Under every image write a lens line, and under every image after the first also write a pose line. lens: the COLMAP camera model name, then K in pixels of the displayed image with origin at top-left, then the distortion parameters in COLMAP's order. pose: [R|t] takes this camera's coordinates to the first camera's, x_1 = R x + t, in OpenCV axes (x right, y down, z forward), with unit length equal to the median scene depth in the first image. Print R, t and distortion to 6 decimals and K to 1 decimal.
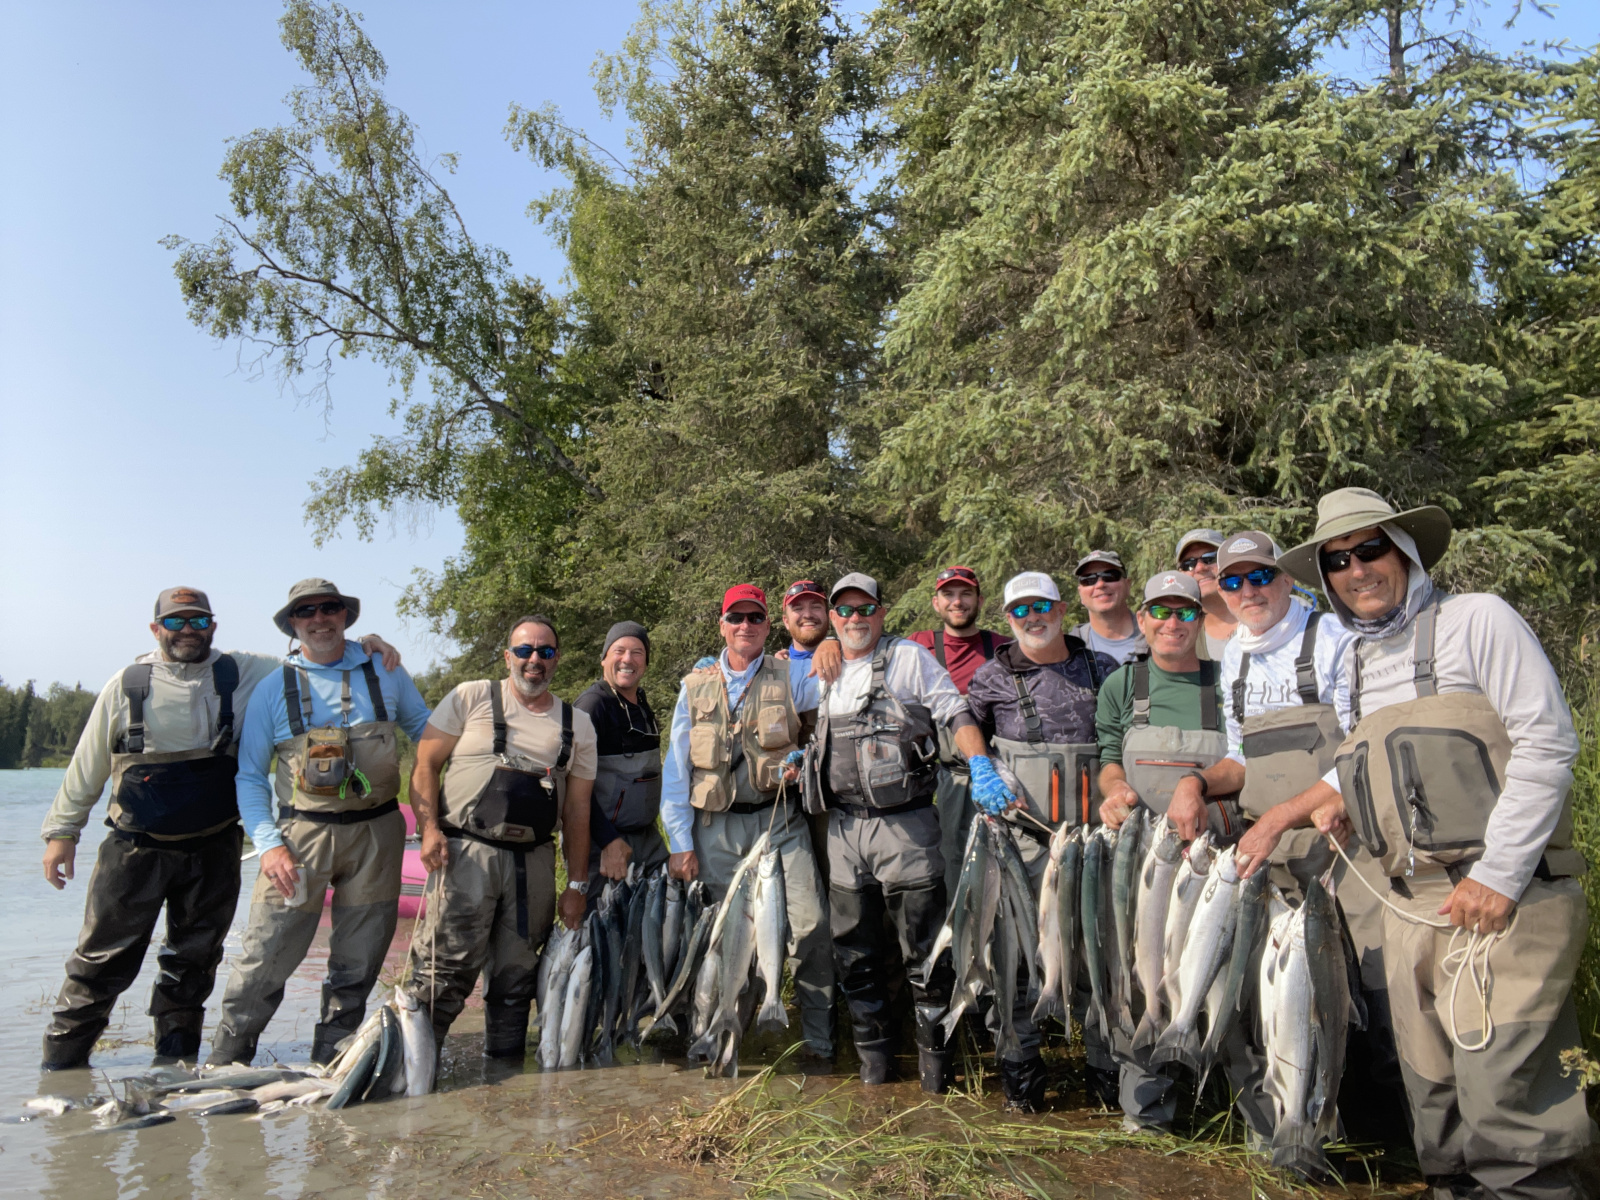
lens RADIAL K [[1080.9, 0, 820.7], [0, 1080.9, 598.9], [0, 0, 1]] dist [0.022224, -0.072918]
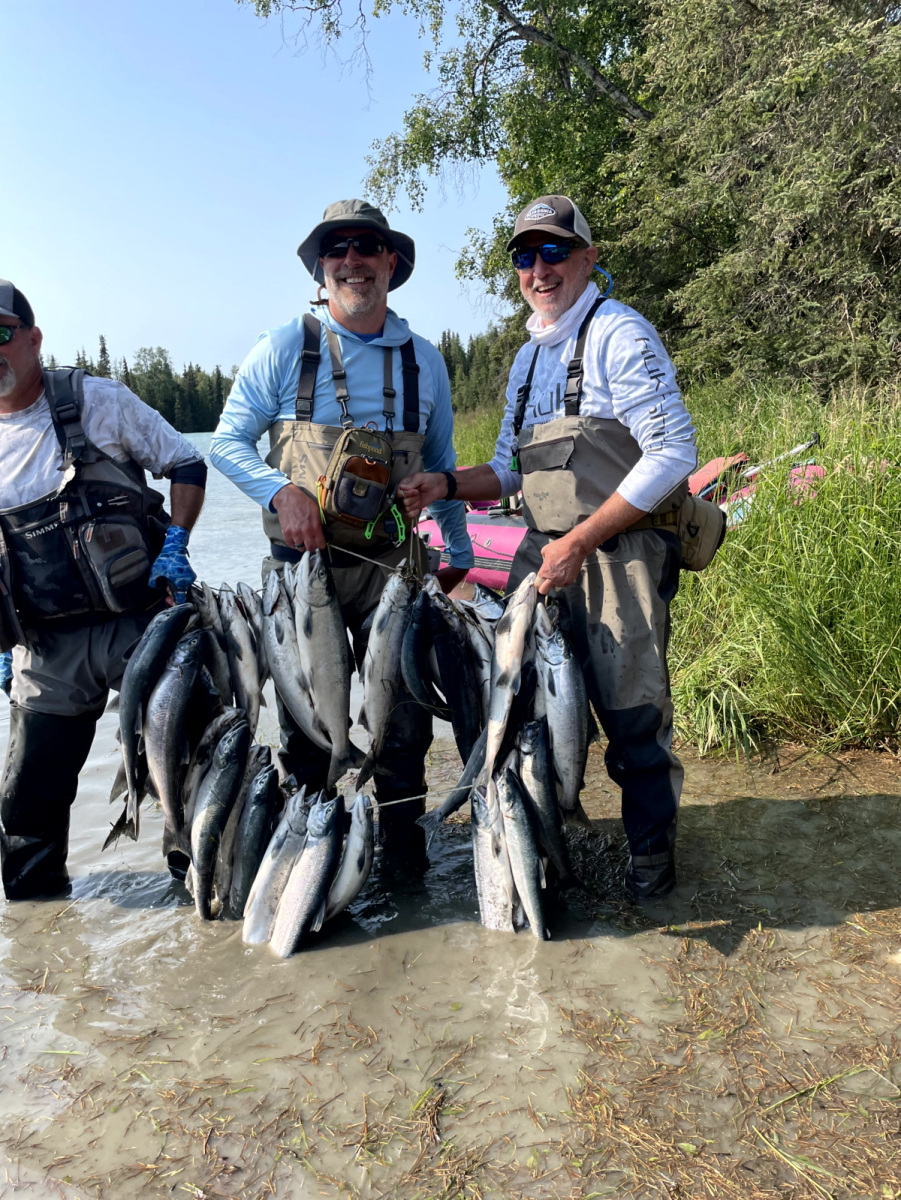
lens RADIAL K [[865.9, 0, 450.5], [0, 865.9, 600.0], [0, 0, 1]] dist [0.086944, -0.099018]
pose [[0.924423, 0.022890, -0.380682, -0.074372], [0.119702, 0.930337, 0.346618, 0.009939], [0.362096, -0.365990, 0.857285, 0.174128]]
